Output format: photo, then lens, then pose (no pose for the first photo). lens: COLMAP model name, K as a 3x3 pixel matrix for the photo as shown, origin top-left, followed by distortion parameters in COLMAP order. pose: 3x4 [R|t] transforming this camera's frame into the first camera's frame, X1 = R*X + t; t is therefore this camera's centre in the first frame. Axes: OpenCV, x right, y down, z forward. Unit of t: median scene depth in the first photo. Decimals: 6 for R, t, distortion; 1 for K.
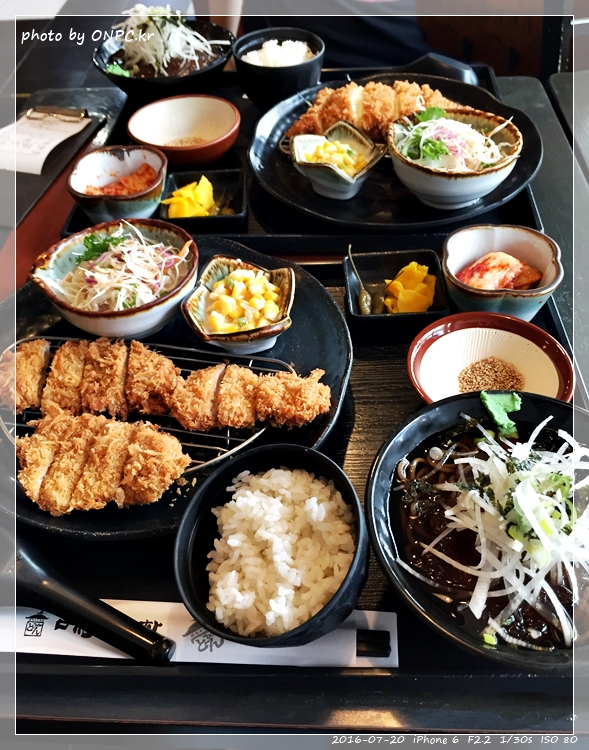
lens RADIAL K [[637.3, 0, 292.6], [0, 637.3, 372.0], [0, 0, 1]] dist [0.037110, -0.040073]
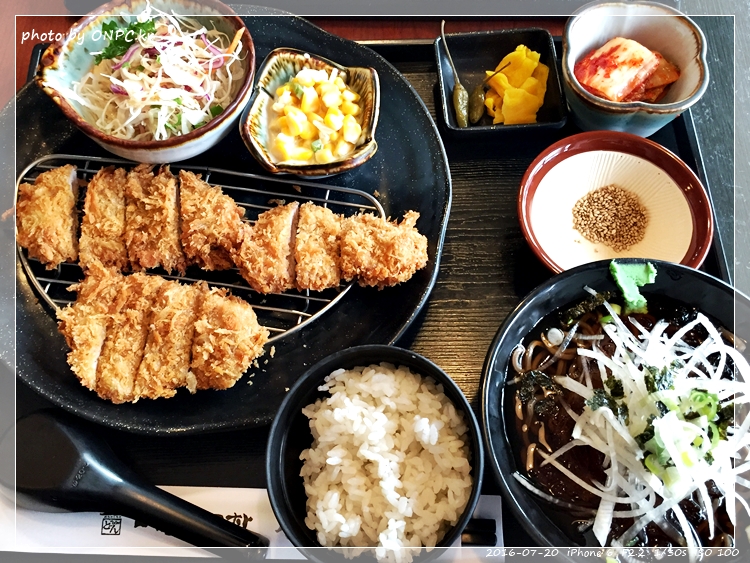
lens RADIAL K [[686.8, 0, 375.1], [0, 686.8, 278.6], [0, 0, 1]] dist [0.025436, 0.000000]
pose [[0.998264, -0.021643, 0.054769, -0.059376], [0.003743, 0.951455, 0.307765, -0.198058], [-0.058771, -0.307026, 0.949885, 0.119811]]
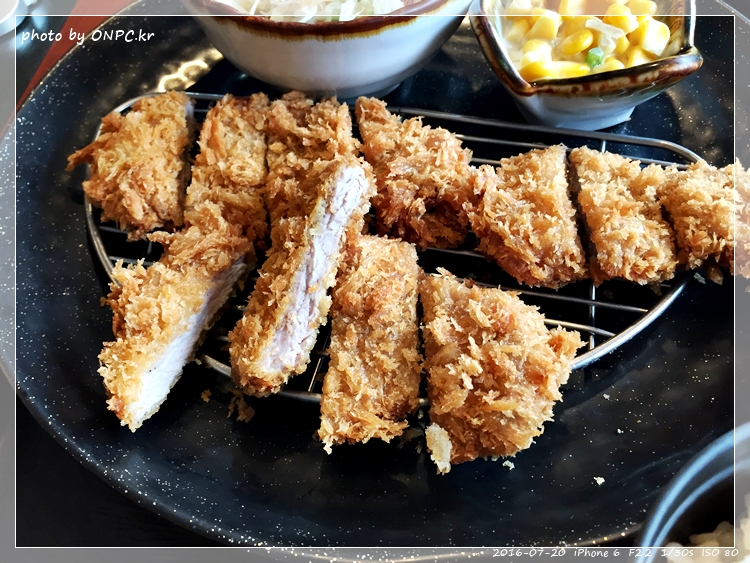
lens RADIAL K [[686.8, 0, 377.8], [0, 686.8, 275.0], [0, 0, 1]] dist [0.025436, 0.000000]
pose [[0.999778, 0.020538, -0.004784, -0.247850], [-0.019951, 0.994708, 0.100791, 0.035918], [0.006828, -0.100673, 0.994896, 0.499363]]
